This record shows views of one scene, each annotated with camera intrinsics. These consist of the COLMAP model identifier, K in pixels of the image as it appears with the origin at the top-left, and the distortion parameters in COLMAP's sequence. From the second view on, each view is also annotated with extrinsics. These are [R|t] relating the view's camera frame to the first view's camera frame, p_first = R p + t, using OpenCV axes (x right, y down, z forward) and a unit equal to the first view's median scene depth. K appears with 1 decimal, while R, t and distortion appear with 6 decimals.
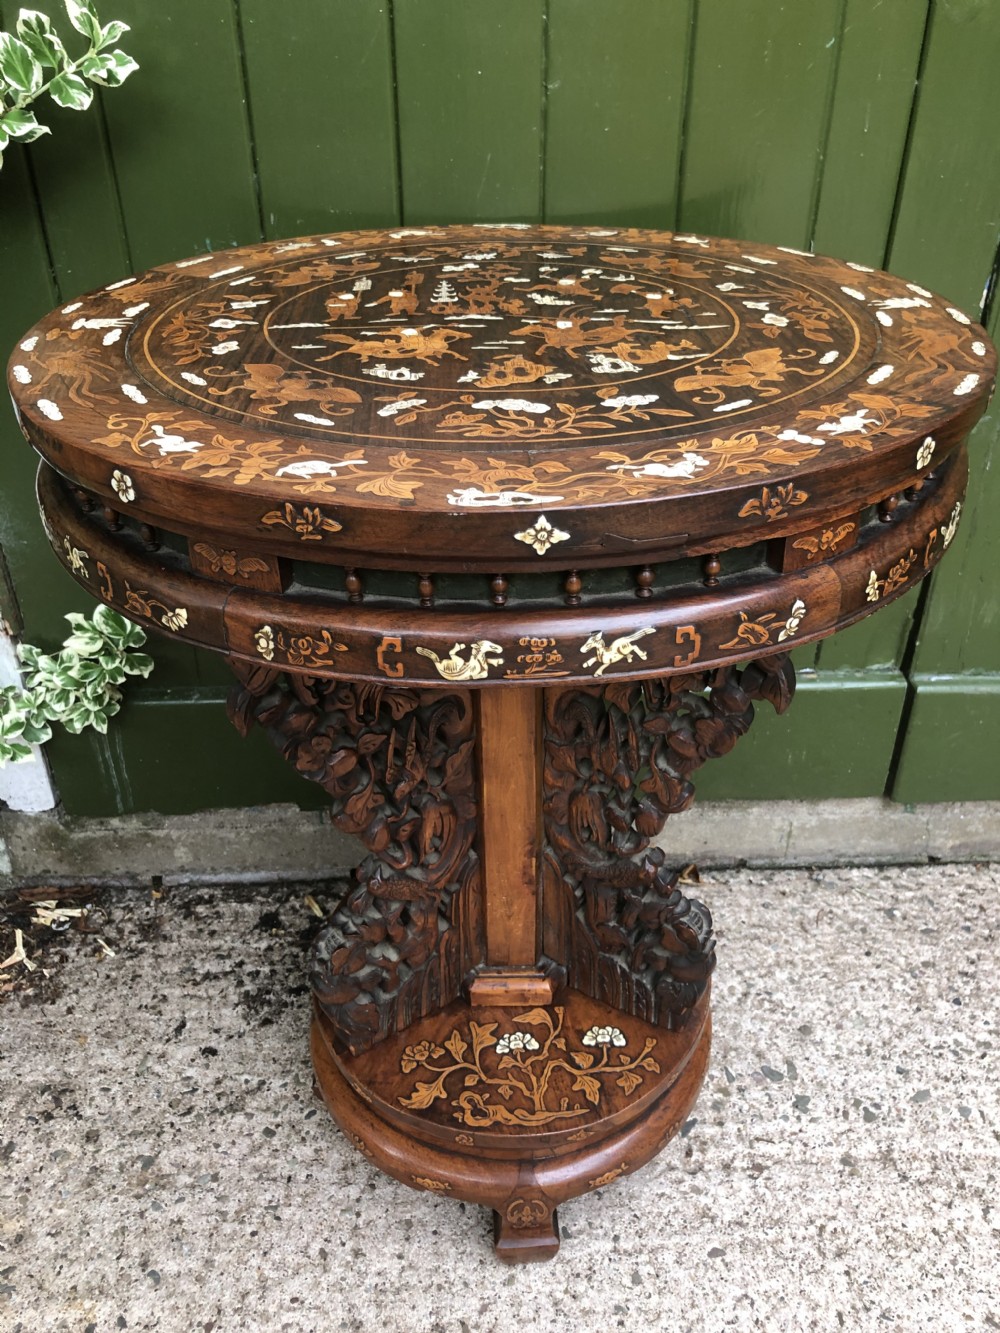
lens RADIAL K [[1096.5, 0, 498.7], [0, 1096.5, 661.5], [0, 0, 1]] dist [0.057597, -0.222993]
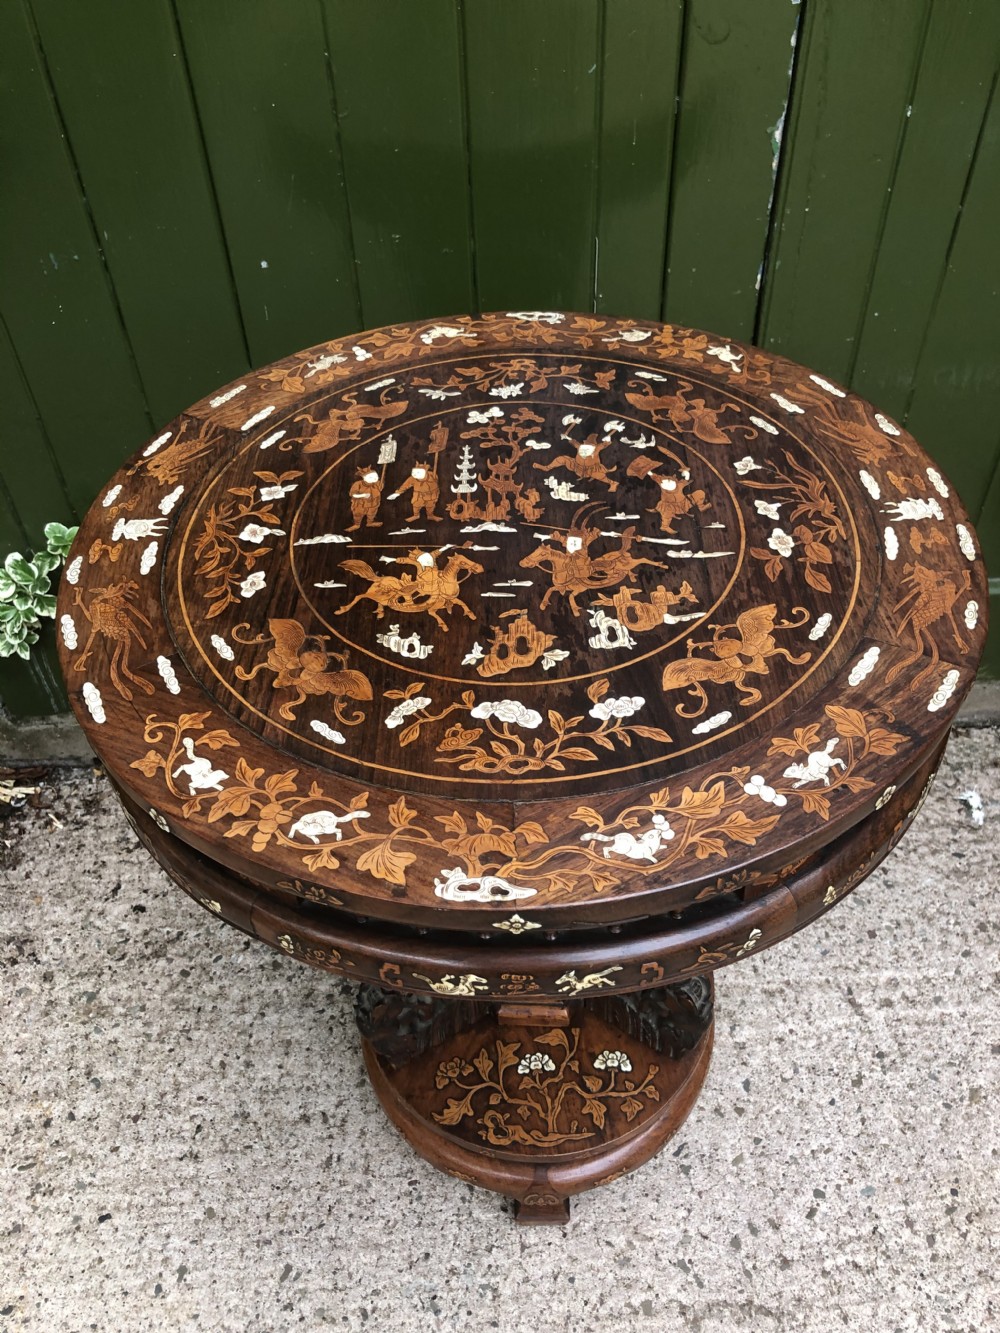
lens RADIAL K [[1087.7, 0, 500.0], [0, 1087.7, 666.5], [0, 0, 1]] dist [0.026278, -0.013807]
pose [[0.997455, 0.024157, -0.067081, 0.068520], [-0.009065, 0.976185, 0.216749, -0.463776], [0.070720, -0.215589, 0.973920, -0.035386]]
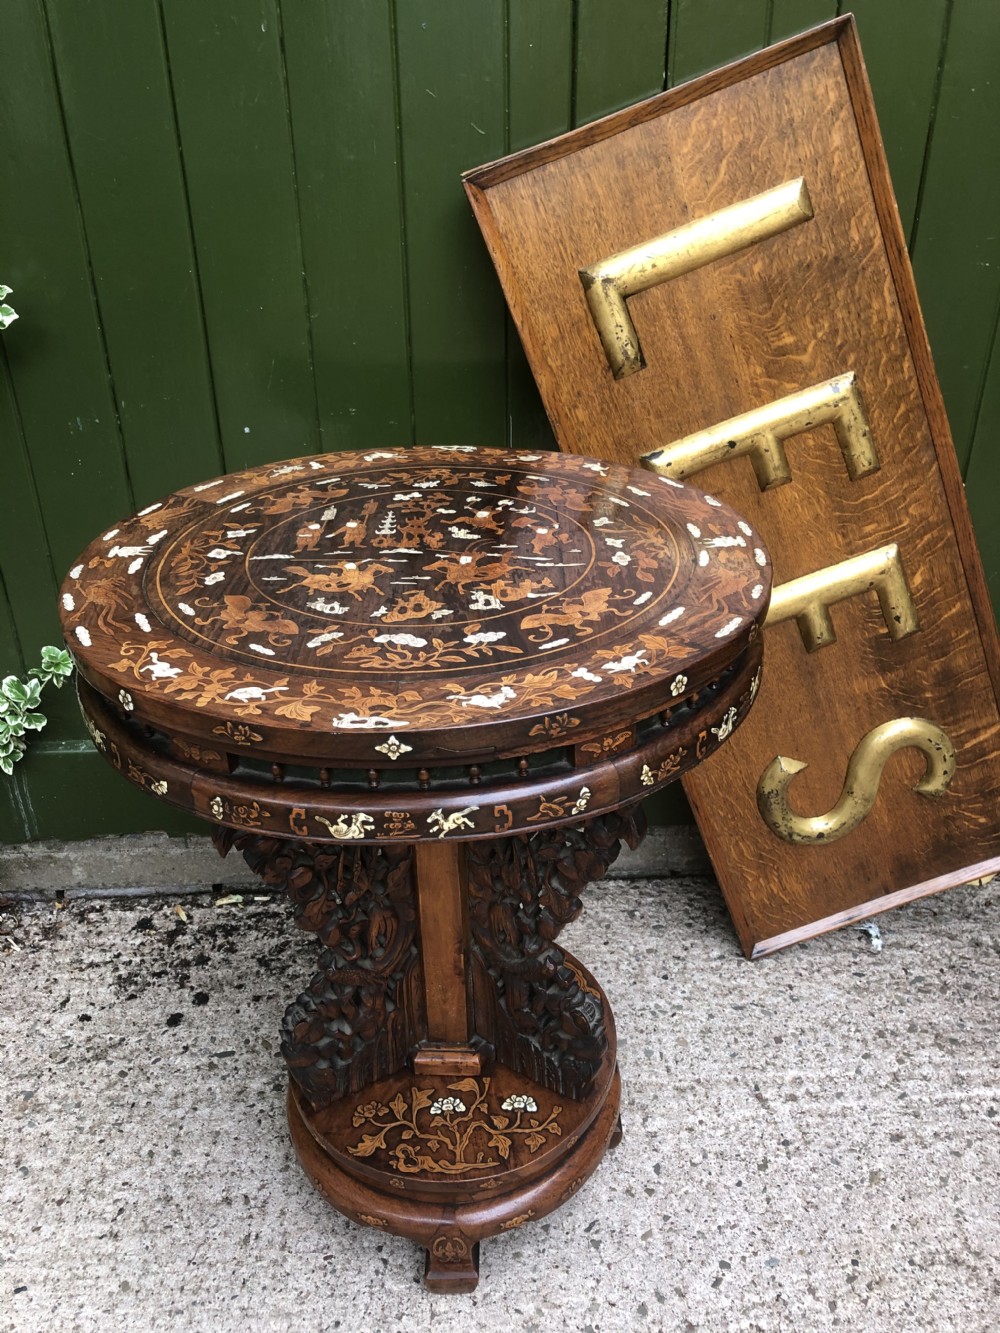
lens RADIAL K [[1085.4, 0, 501.3], [0, 1085.4, 672.4], [0, 0, 1]] dist [0.033954, -0.013356]
pose [[0.998456, 0.019808, -0.051898, 0.196387], [-0.022794, 0.998081, -0.057577, -0.101708], [0.050658, 0.058671, 0.996991, -0.361823]]
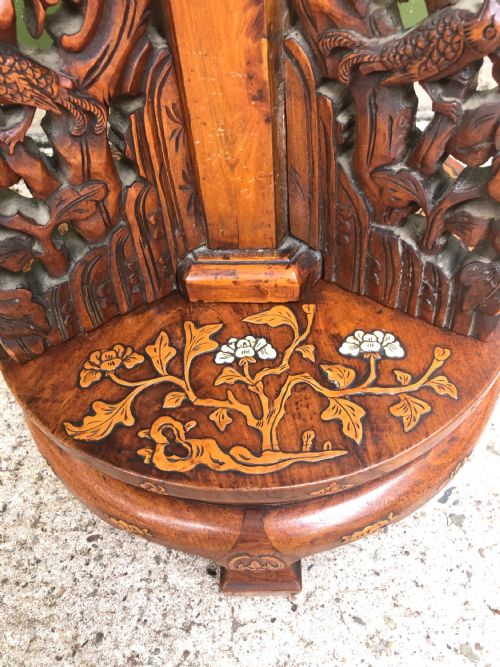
lens RADIAL K [[547.0, 0, 250.9], [0, 547.0, 322.4], [0, 0, 1]] dist [0.048515, -0.088744]
pose [[0.995998, 0.017330, -0.087682, 0.076547], [0.008306, 0.958829, 0.283861, 0.349101], [0.088992, -0.283453, 0.954848, 1.017631]]
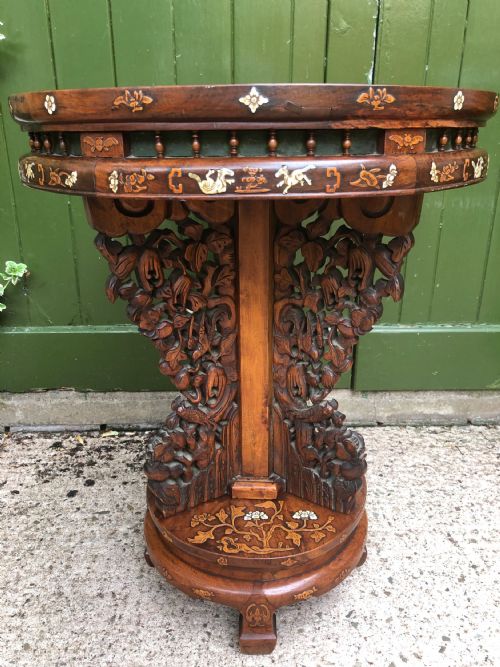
lens RADIAL K [[544.3, 0, 250.0], [0, 544.3, 333.5], [0, 0, 1]] dist [0.026278, -0.013807]
pose [[0.998210, 0.026305, -0.053705, 0.071185], [-0.036631, 0.978816, -0.201436, 0.358138], [0.047268, 0.203043, 0.978028, 0.106061]]
